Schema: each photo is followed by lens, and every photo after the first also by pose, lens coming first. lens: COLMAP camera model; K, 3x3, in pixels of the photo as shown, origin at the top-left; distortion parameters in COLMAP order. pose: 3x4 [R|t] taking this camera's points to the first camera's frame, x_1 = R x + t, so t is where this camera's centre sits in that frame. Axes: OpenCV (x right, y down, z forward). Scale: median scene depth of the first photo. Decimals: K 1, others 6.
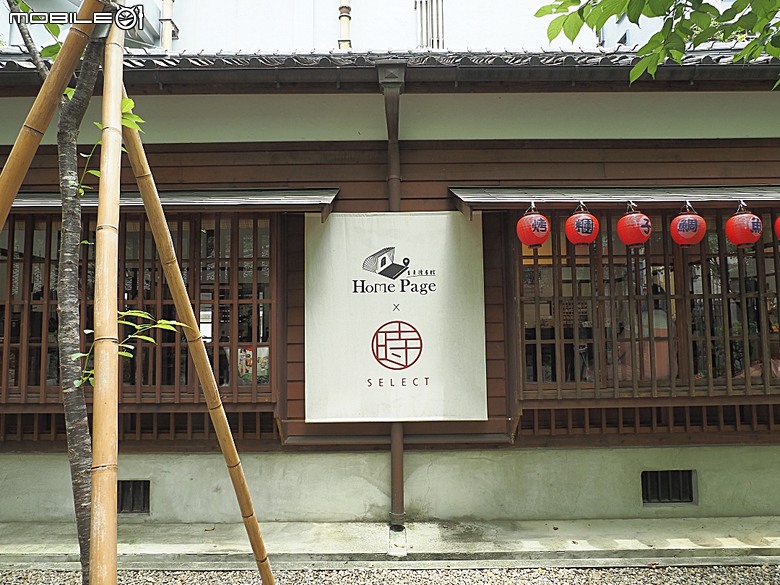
lens RADIAL K [[555.9, 0, 388.3], [0, 555.9, 294.5], [0, 0, 1]] dist [-0.033565, 0.022988]
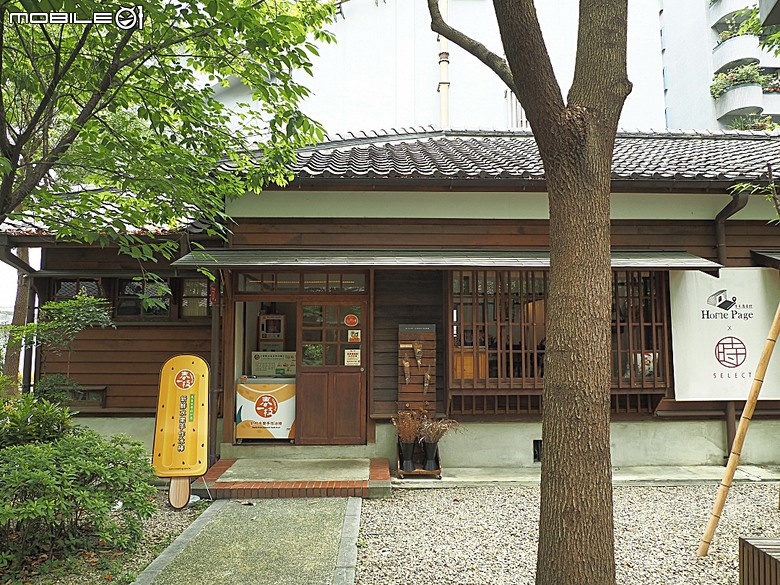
lens RADIAL K [[555.9, 0, 388.3], [0, 555.9, 294.5], [0, 0, 1]] dist [-0.033565, 0.022988]
pose [[0.999622, 0.009980, 0.025602, -0.993190], [-0.009549, 0.999811, -0.016905, -0.036567], [-0.025765, 0.016654, 0.999529, -0.539742]]
